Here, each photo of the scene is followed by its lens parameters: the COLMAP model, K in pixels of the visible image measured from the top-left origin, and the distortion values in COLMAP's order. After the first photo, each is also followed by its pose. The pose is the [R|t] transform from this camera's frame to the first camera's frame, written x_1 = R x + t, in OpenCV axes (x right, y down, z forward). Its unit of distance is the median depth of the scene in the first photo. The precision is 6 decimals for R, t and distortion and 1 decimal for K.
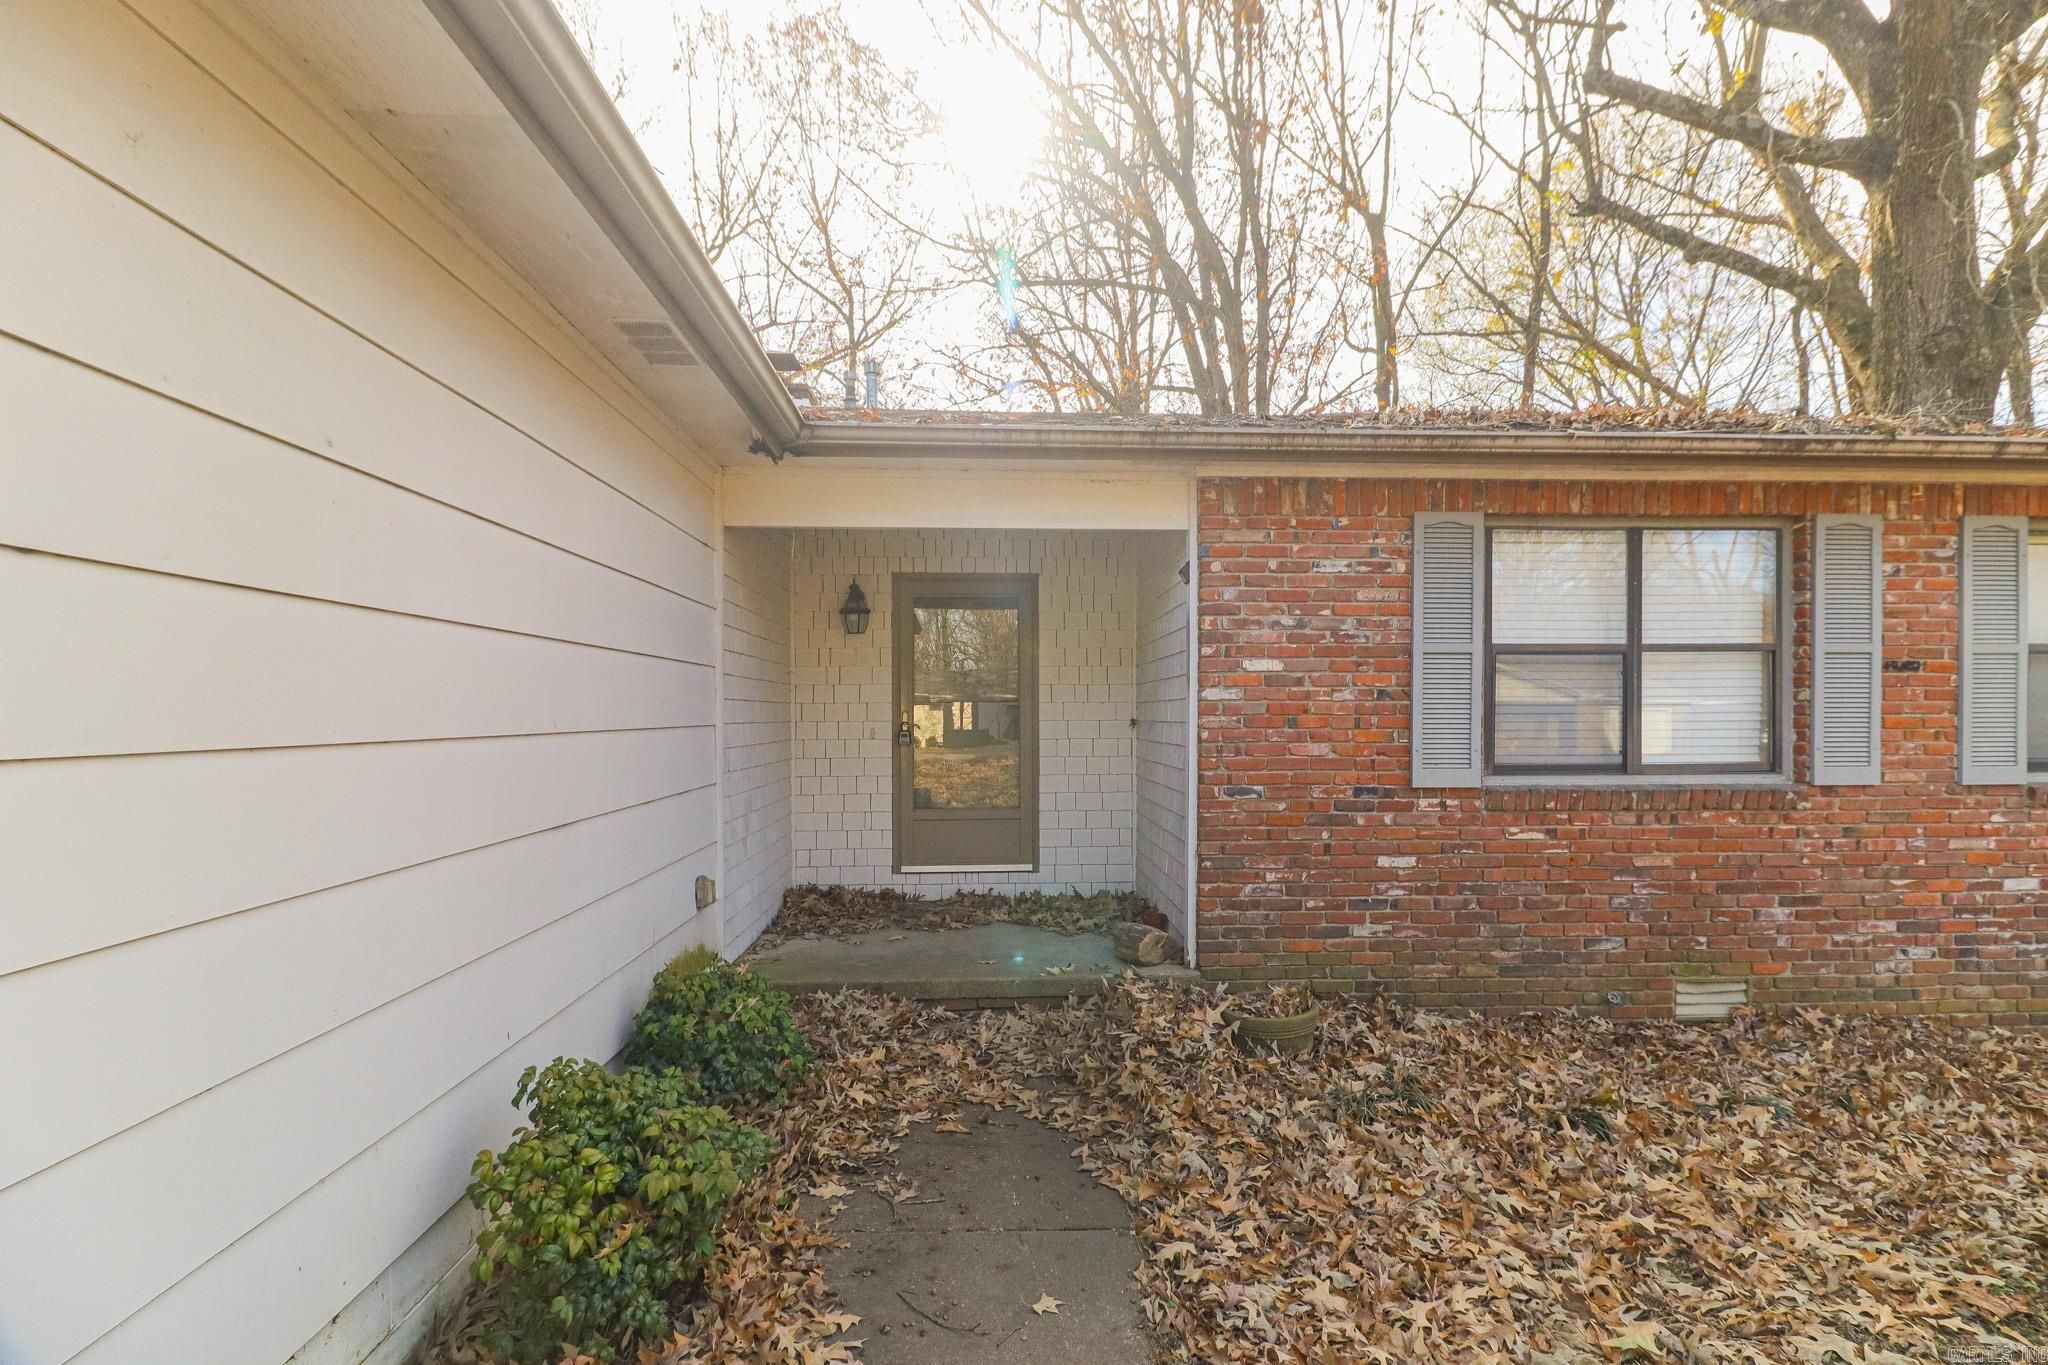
lens RADIAL K [[951.1, 0, 1039.5], [0, 951.1, 680.3], [0, 0, 1]] dist [0.000474, -0.013412]
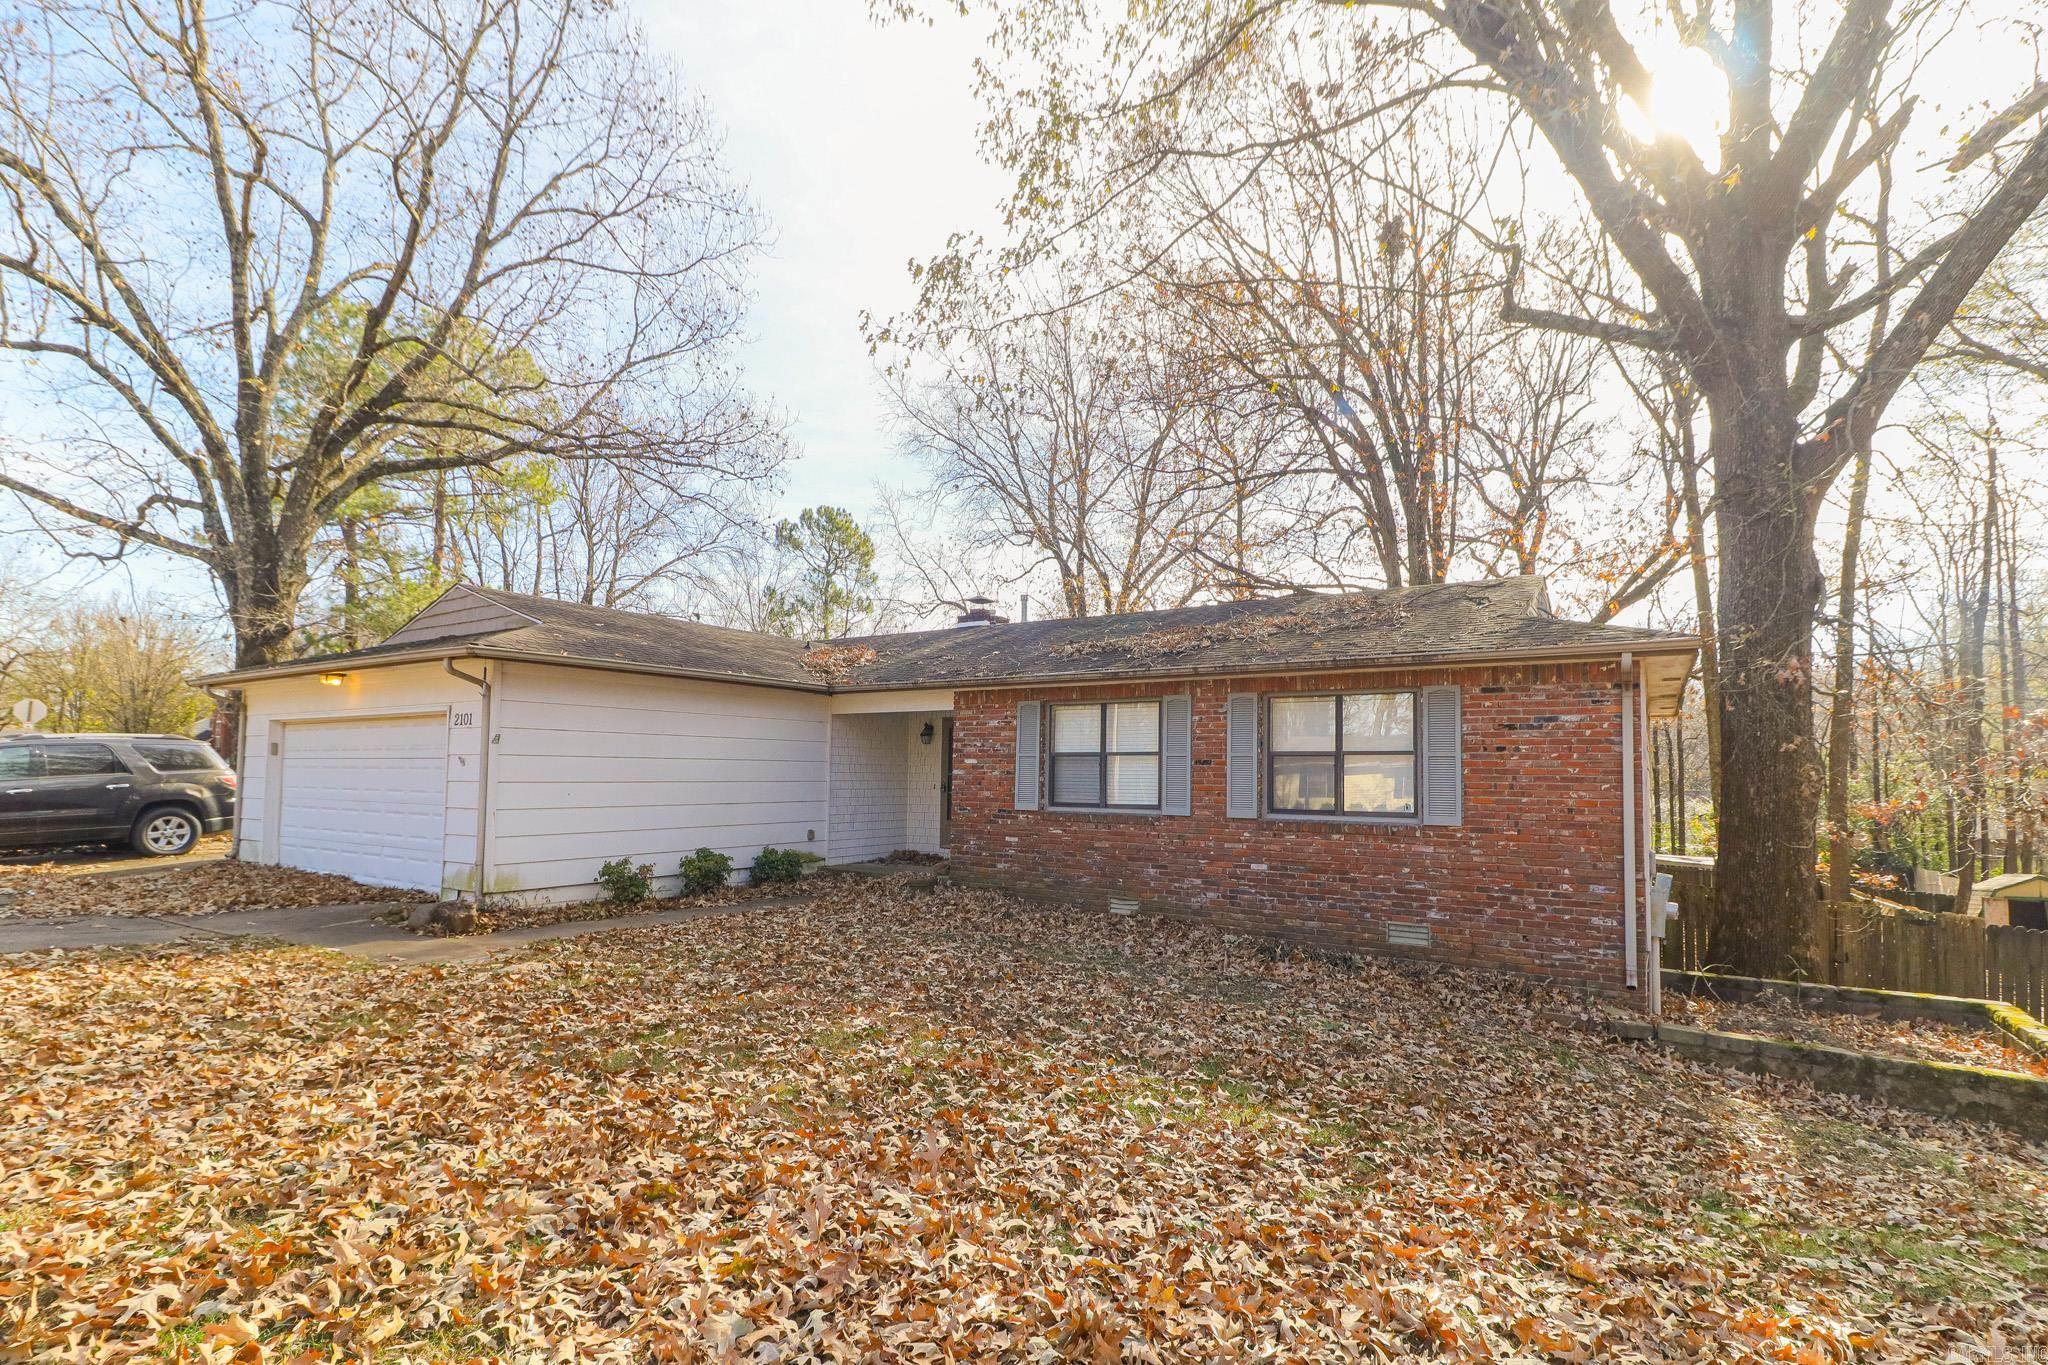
lens RADIAL K [[951.1, 0, 1039.5], [0, 951.1, 680.3], [0, 0, 1]] dist [0.000474, -0.013412]
pose [[0.830094, -0.042770, -0.555980, 1.851046], [-0.006673, 0.996221, -0.086600, -0.012303], [0.557583, 0.075596, 0.826672, -1.080110]]
